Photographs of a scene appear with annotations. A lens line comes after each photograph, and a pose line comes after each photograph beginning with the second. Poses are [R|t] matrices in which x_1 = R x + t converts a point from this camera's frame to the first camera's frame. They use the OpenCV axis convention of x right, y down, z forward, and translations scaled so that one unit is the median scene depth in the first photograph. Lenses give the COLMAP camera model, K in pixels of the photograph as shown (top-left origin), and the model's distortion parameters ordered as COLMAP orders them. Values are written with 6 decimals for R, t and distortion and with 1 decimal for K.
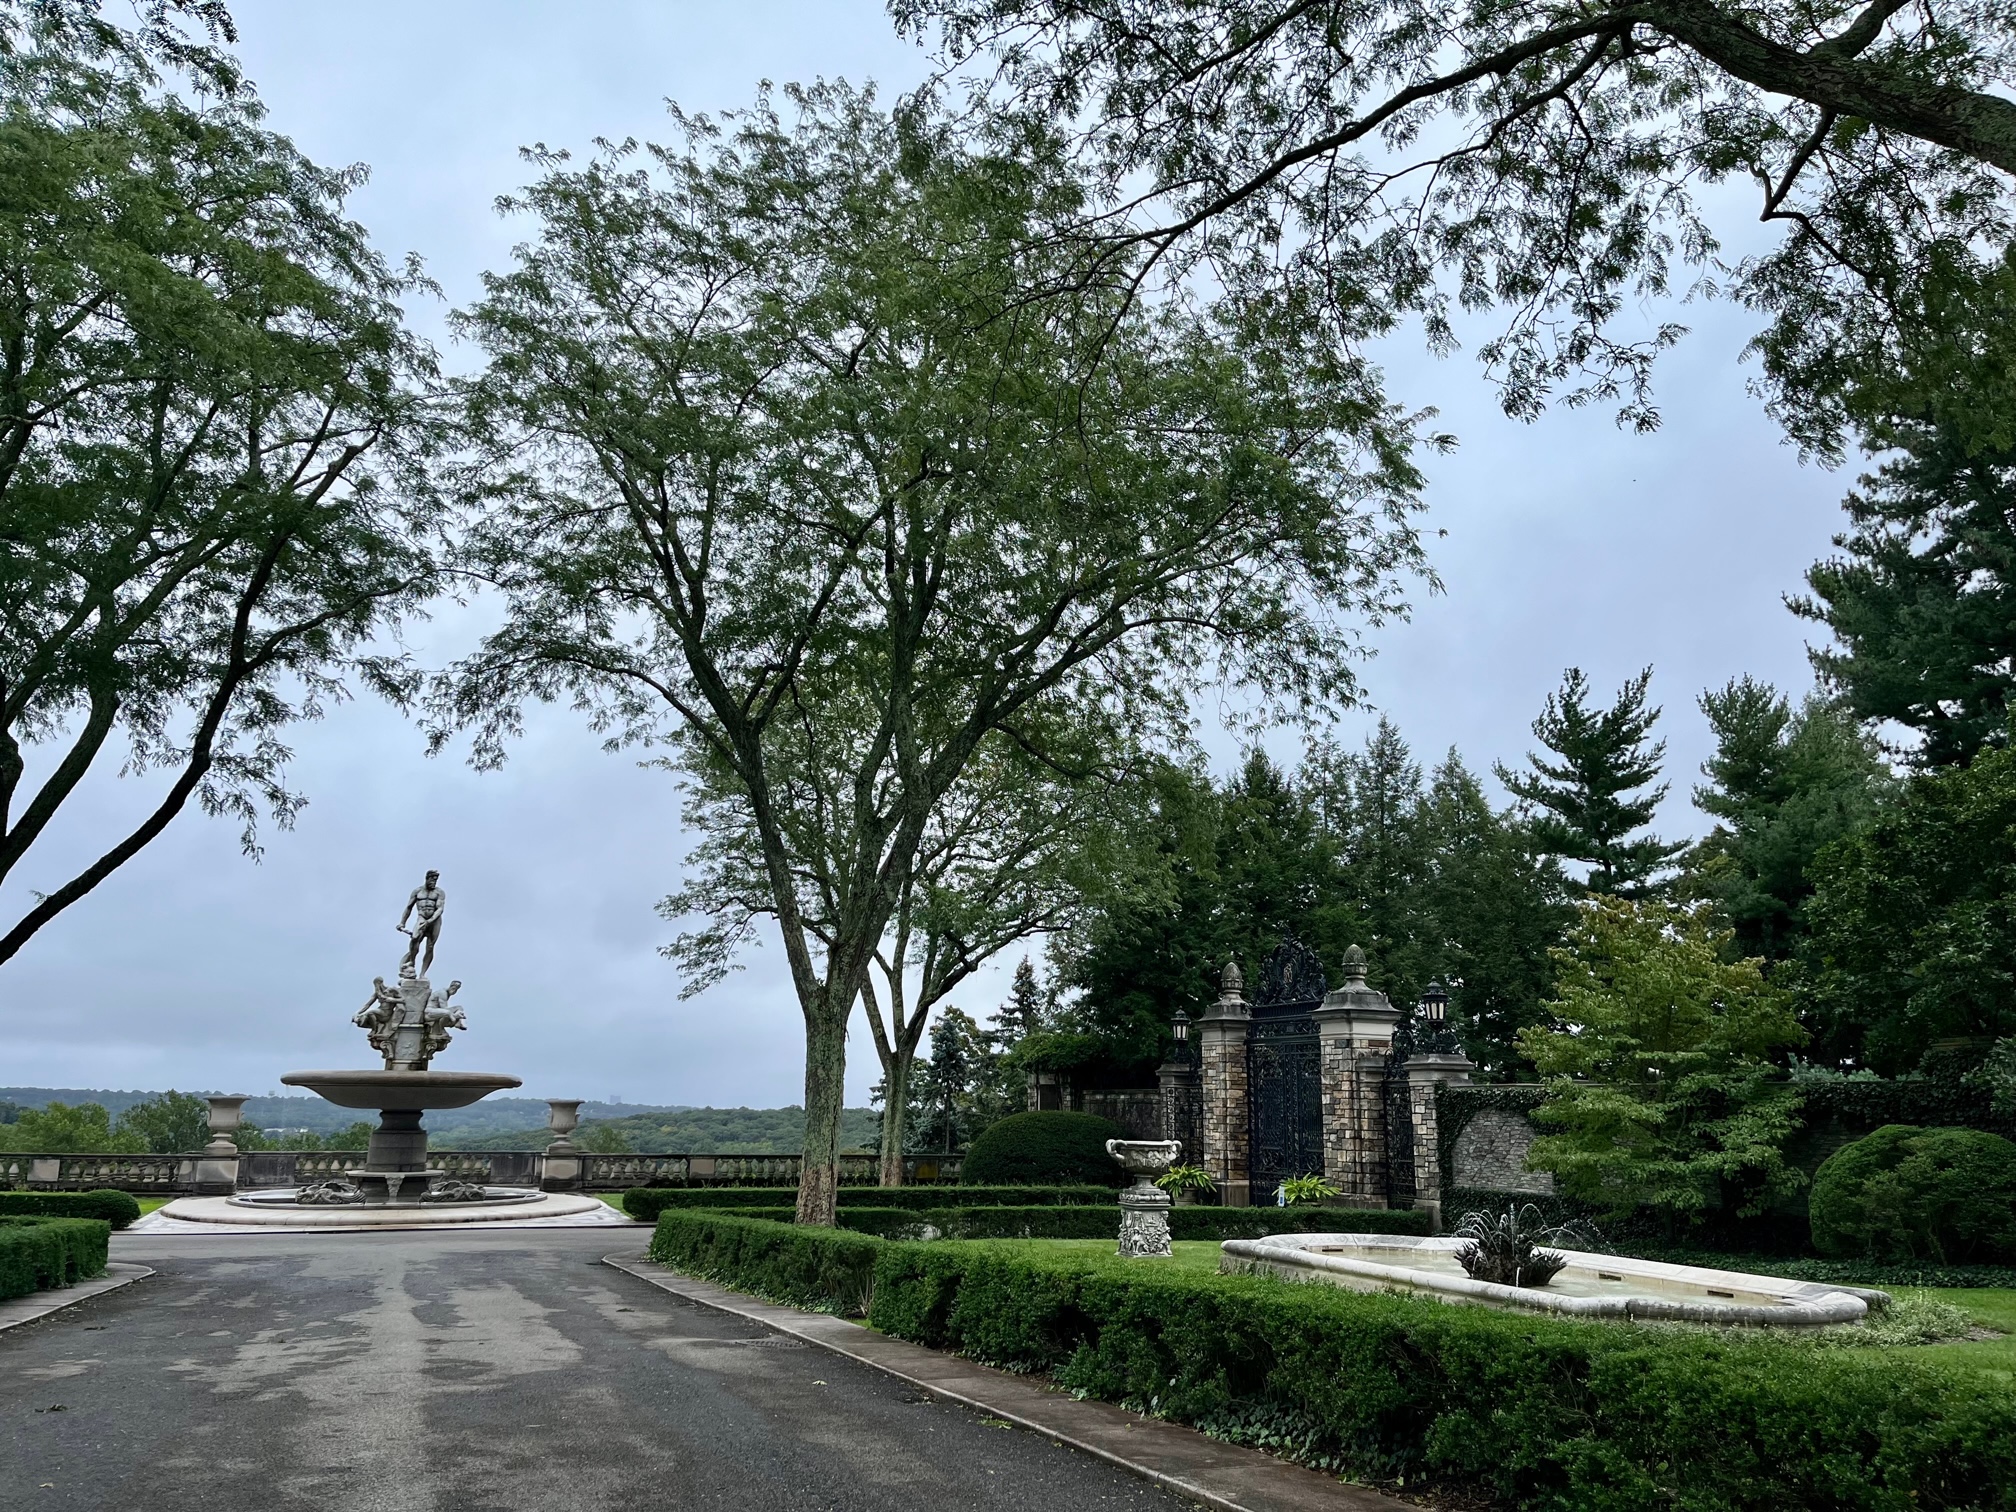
lens RADIAL K [[1555.9, 0, 1008.0], [0, 1555.9, 756.0], [0, 0, 1]] dist [0.034214, -0.002707]
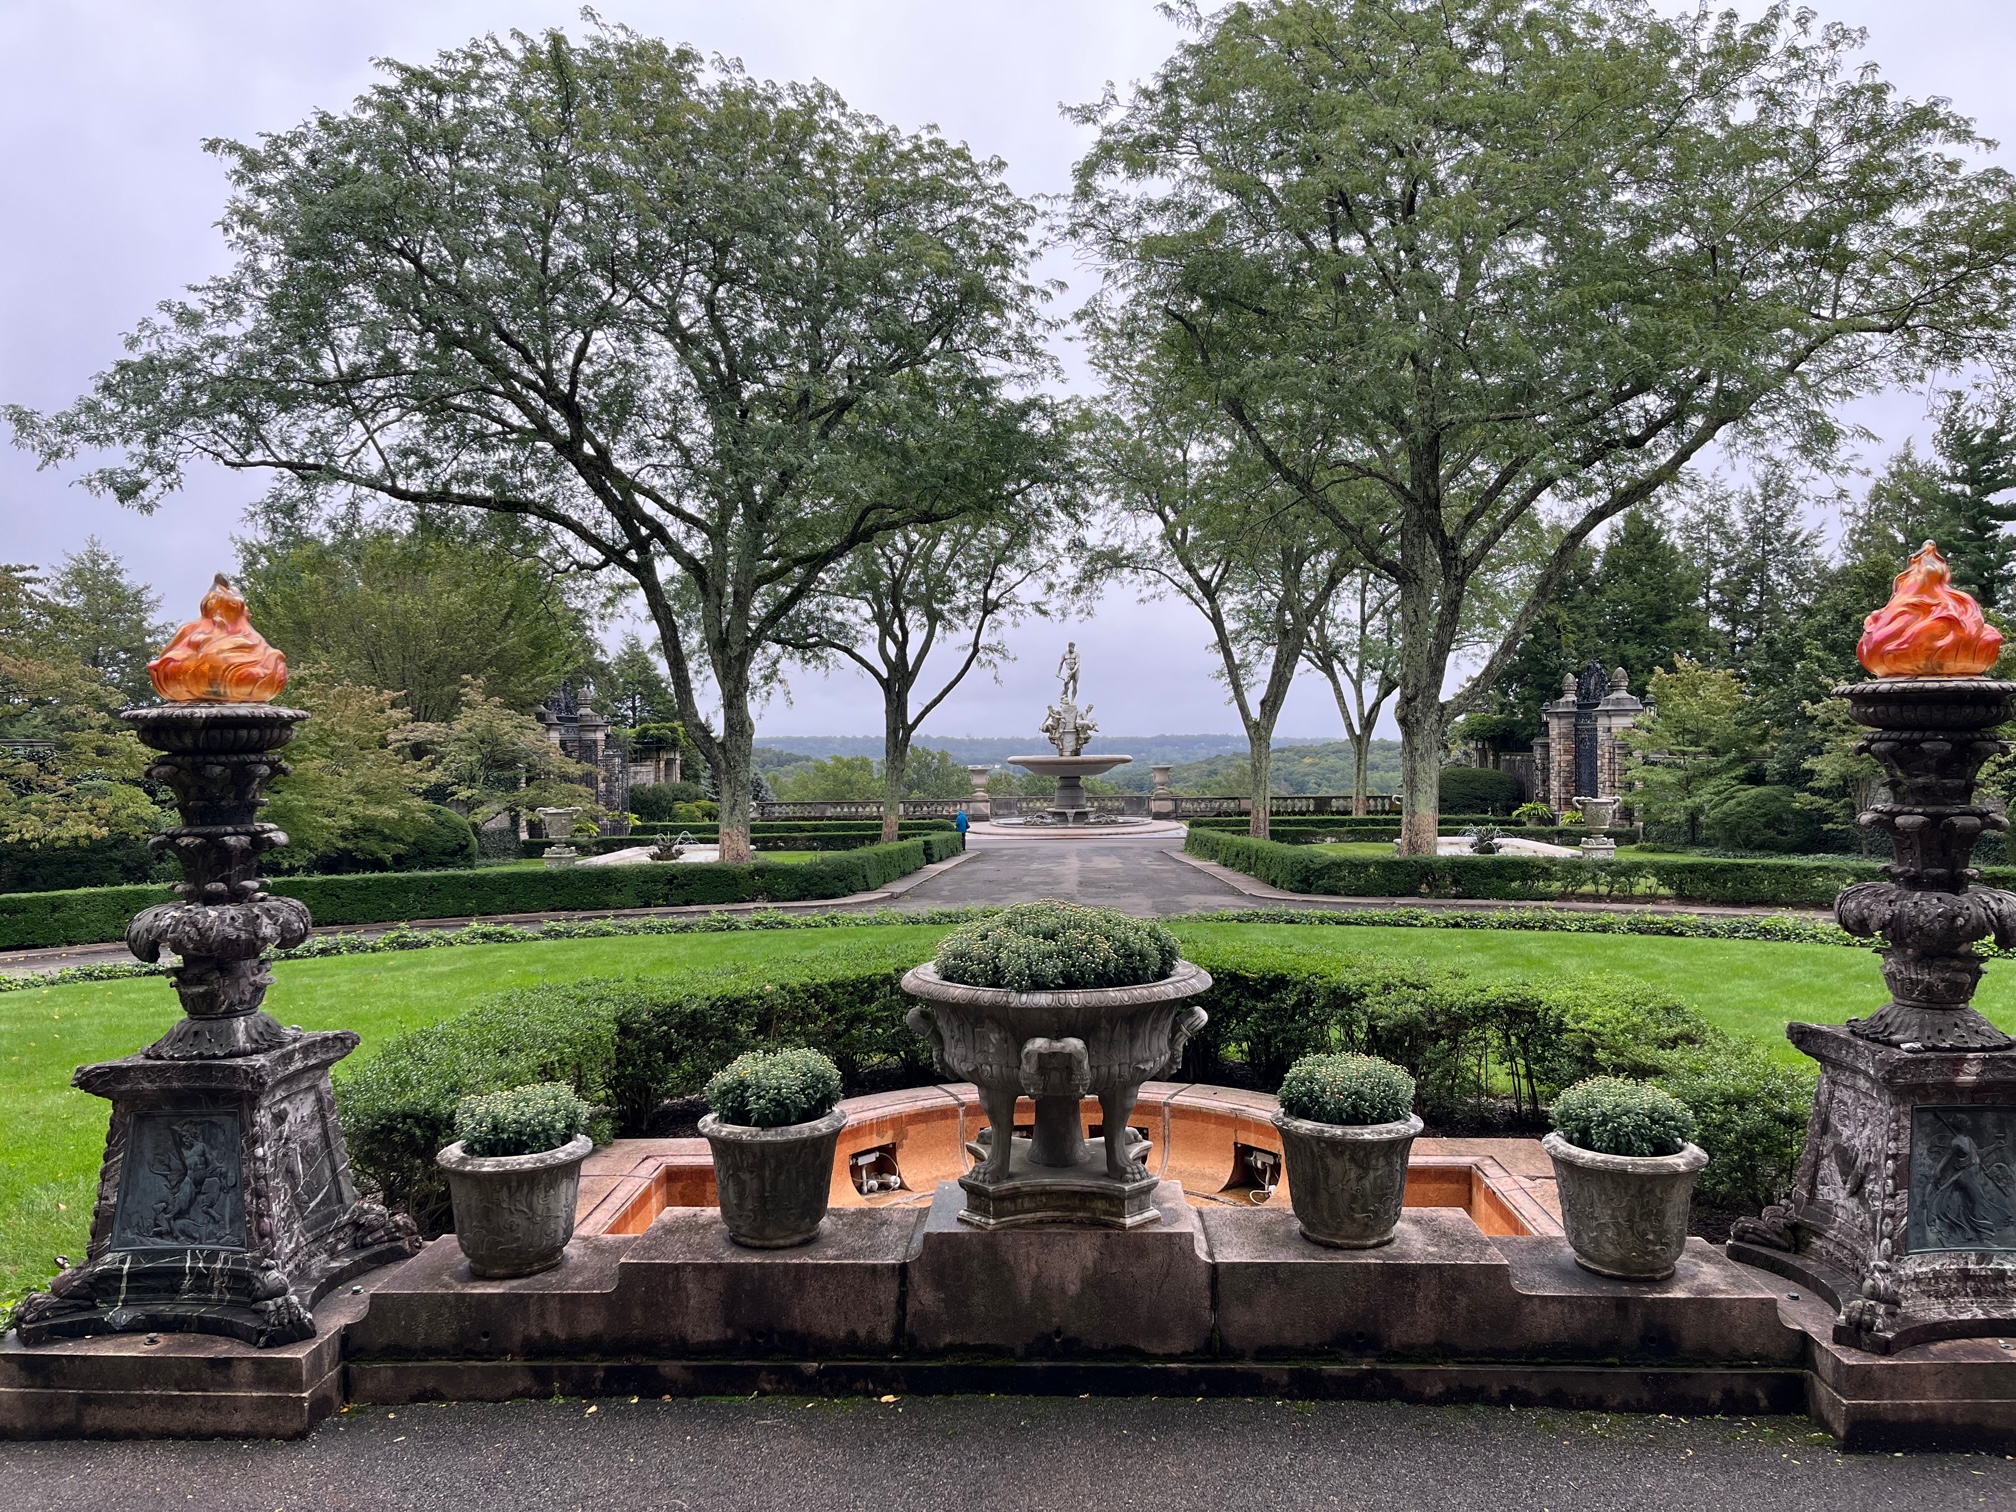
lens RADIAL K [[1555.9, 0, 1008.0], [0, 1555.9, 756.0], [0, 0, 1]] dist [0.034214, -0.002707]
pose [[0.919288, -0.021421, -0.393002, 0.256649], [0.111221, 0.971960, 0.207183, -0.178682], [0.377544, -0.234170, 0.895893, -0.637704]]
